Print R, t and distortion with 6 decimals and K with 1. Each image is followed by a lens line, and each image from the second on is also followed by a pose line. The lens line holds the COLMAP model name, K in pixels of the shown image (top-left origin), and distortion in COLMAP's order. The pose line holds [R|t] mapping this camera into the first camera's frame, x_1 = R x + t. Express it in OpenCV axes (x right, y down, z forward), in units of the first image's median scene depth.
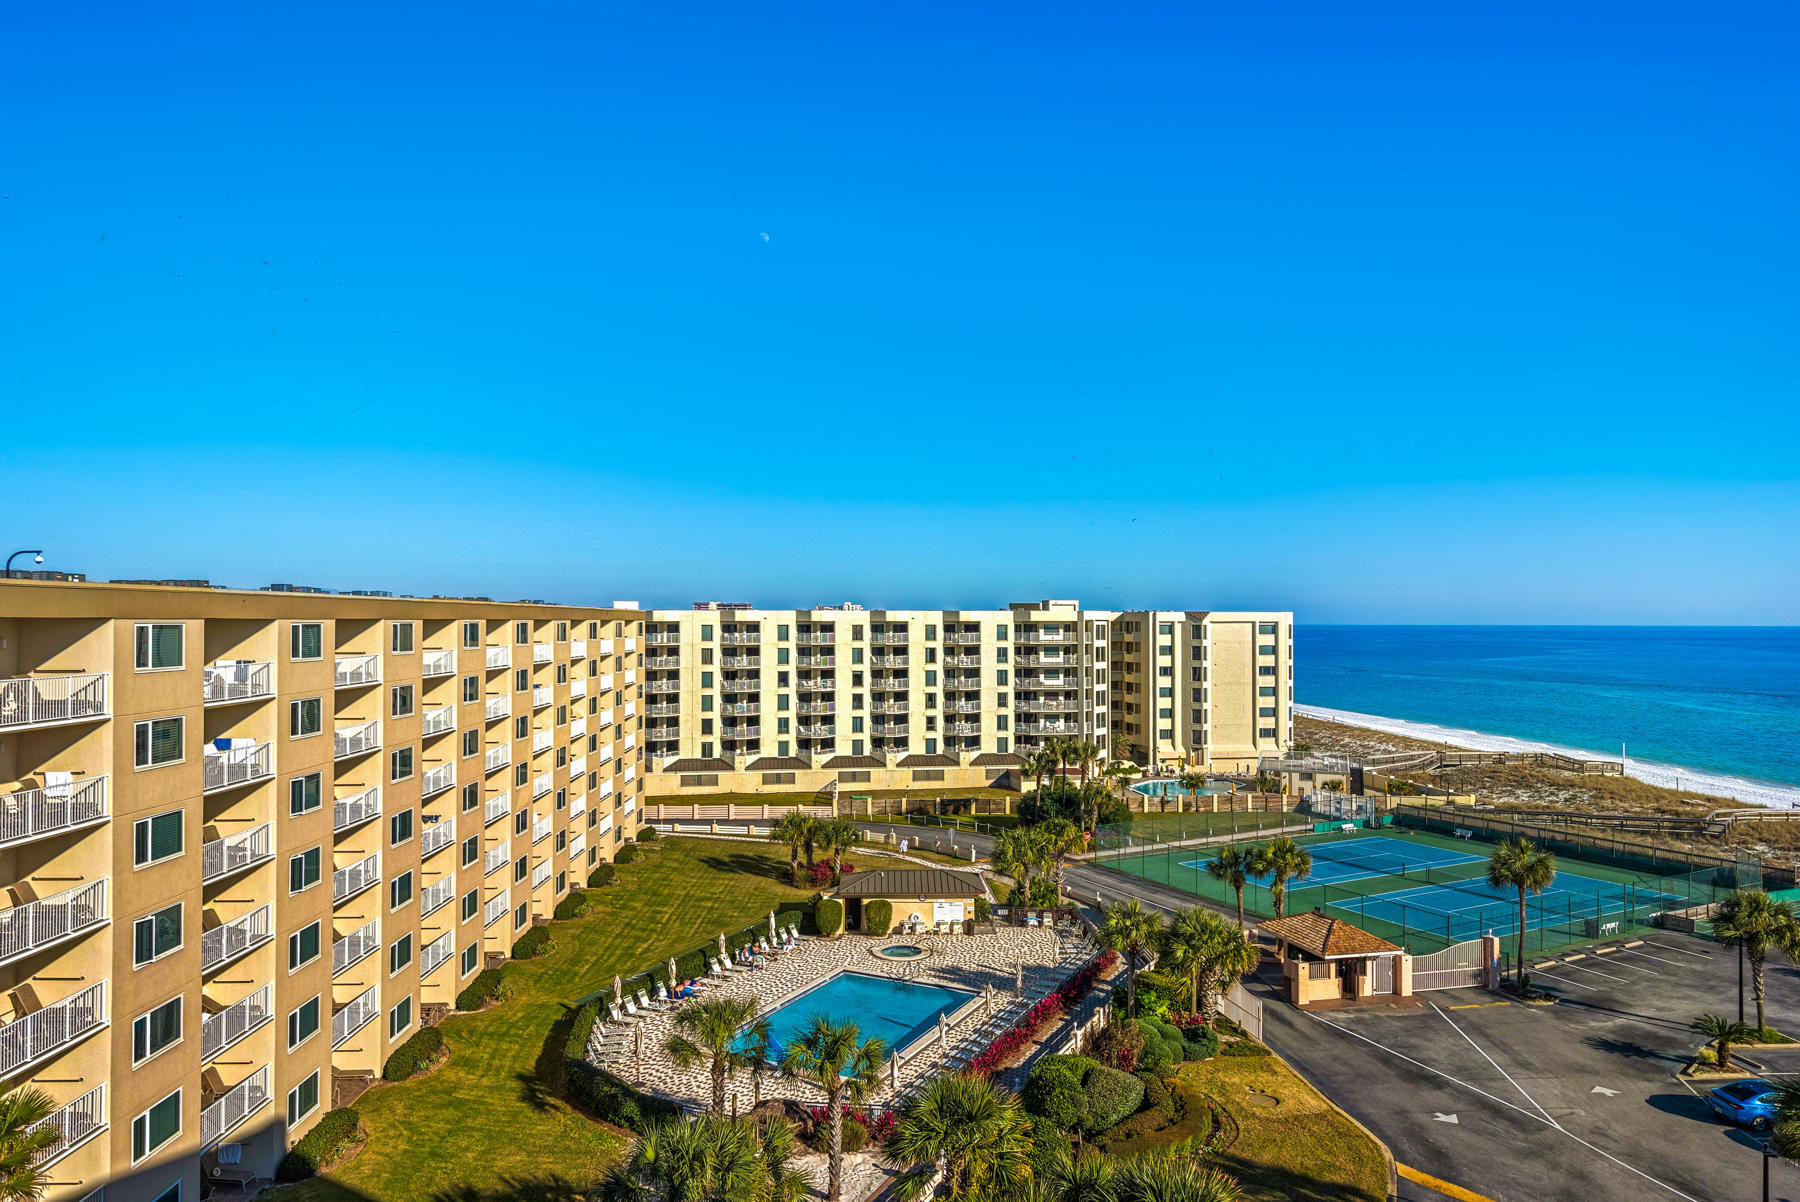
lens RADIAL K [[1163.1, 0, 876.6], [0, 1163.1, 599.6], [0, 0, 1]] dist [0.027549, -0.019053]
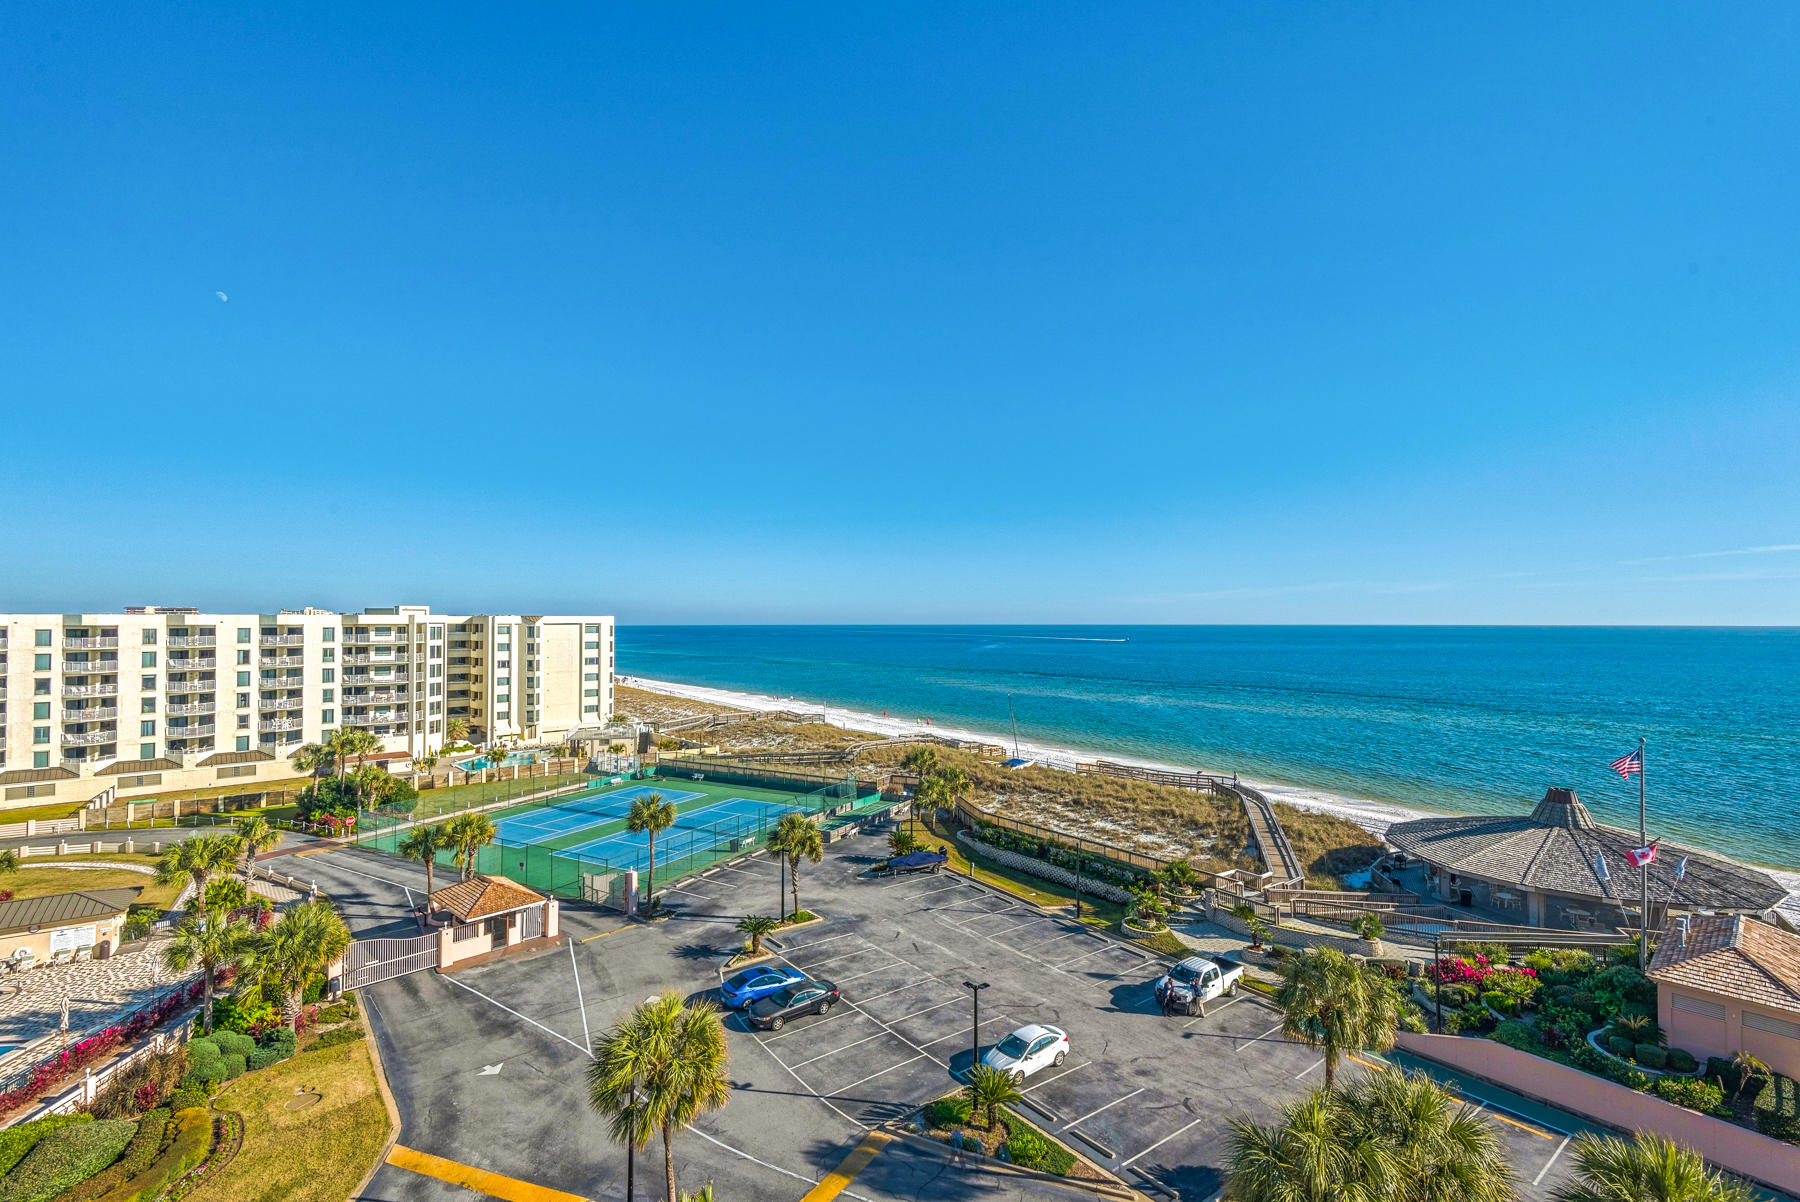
lens RADIAL K [[815.7, 0, 907.1], [0, 815.7, 608.3], [0, 0, 1]] dist [0.015021, -0.012185]
pose [[0.837285, 0.004158, 0.546751, 0.144780], [-0.004826, 0.999988, -0.000215, 0.000765], [-0.546745, -0.002459, 0.837295, 0.049795]]
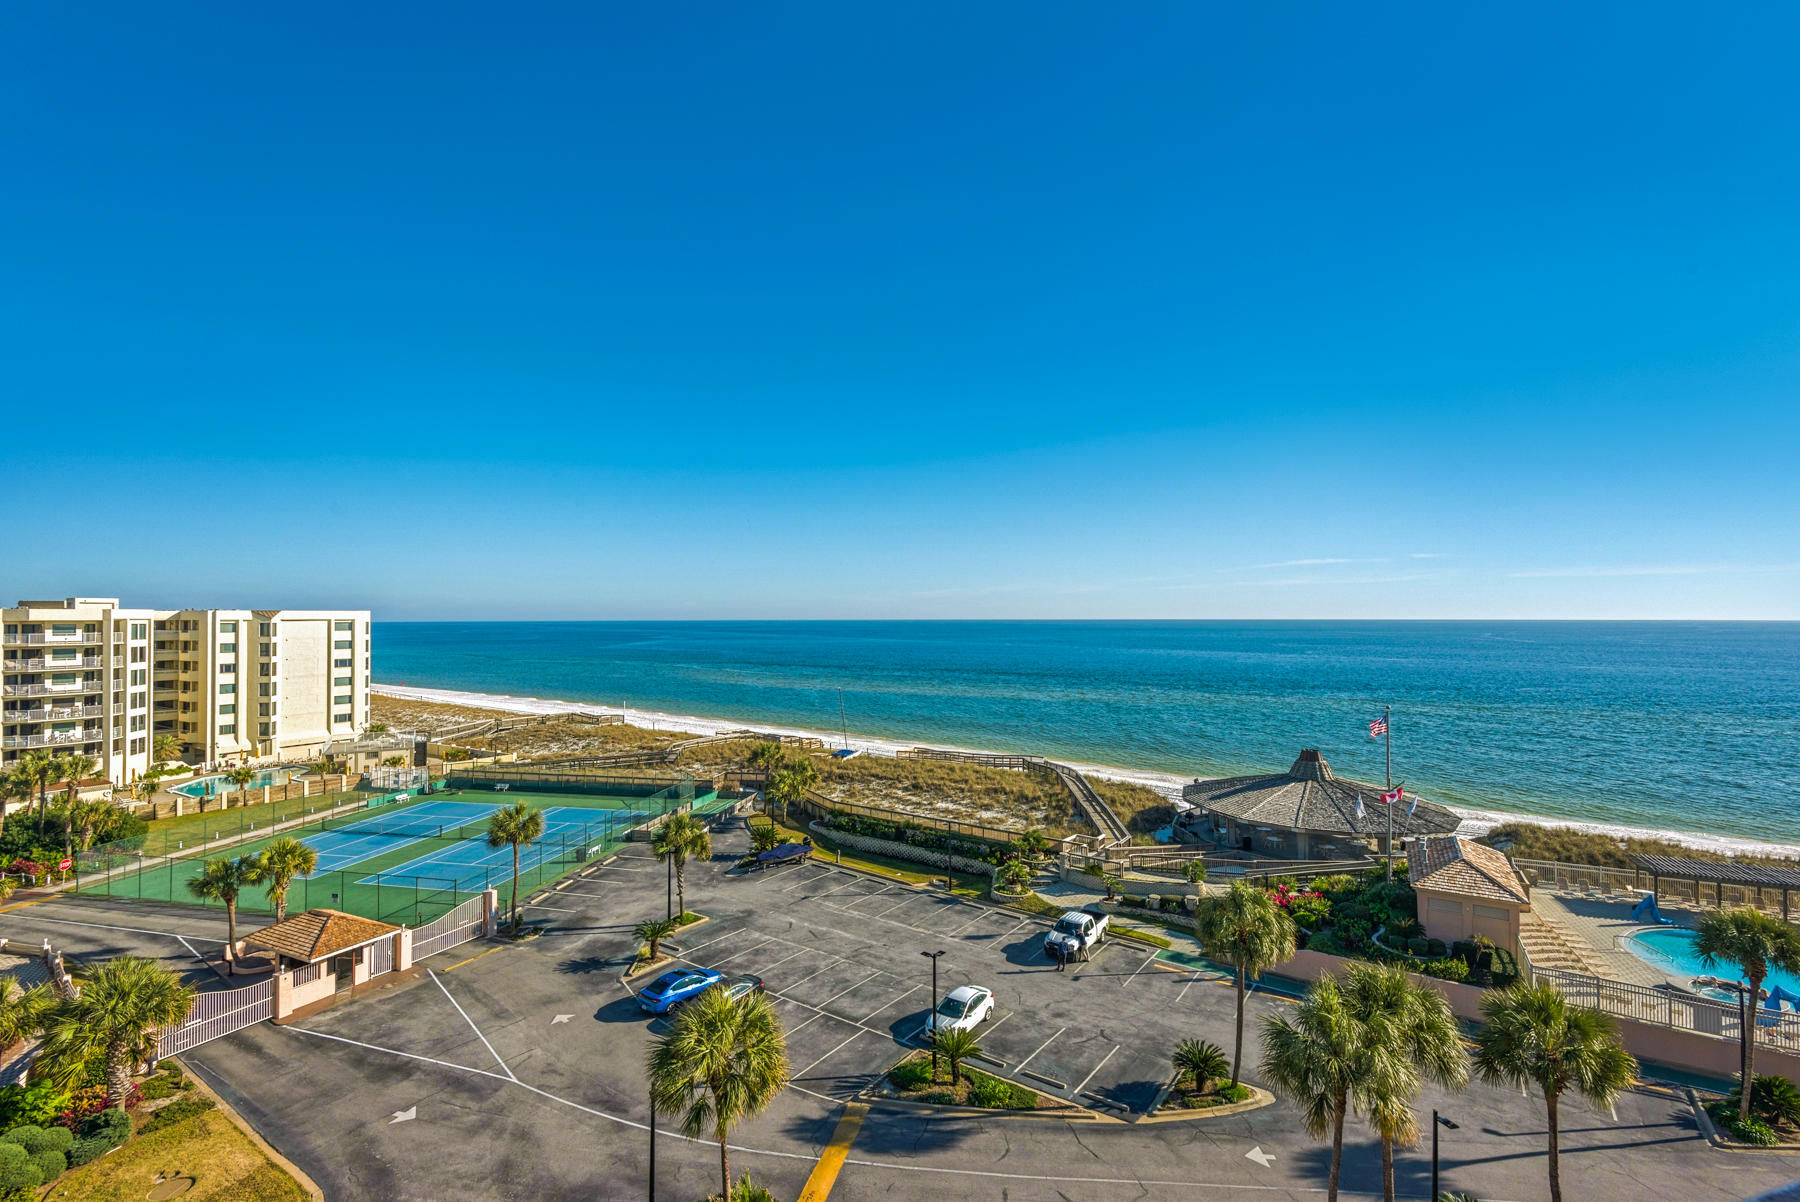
lens RADIAL K [[815.7, 0, 904.7], [0, 815.7, 606.1], [0, 0, 1]] dist [0.015021, -0.012185]
pose [[0.640795, 0.004480, 0.767699, 0.082544], [-0.007537, 0.999971, 0.000456, 0.001933], [-0.767675, -0.006078, 0.640810, 0.085522]]
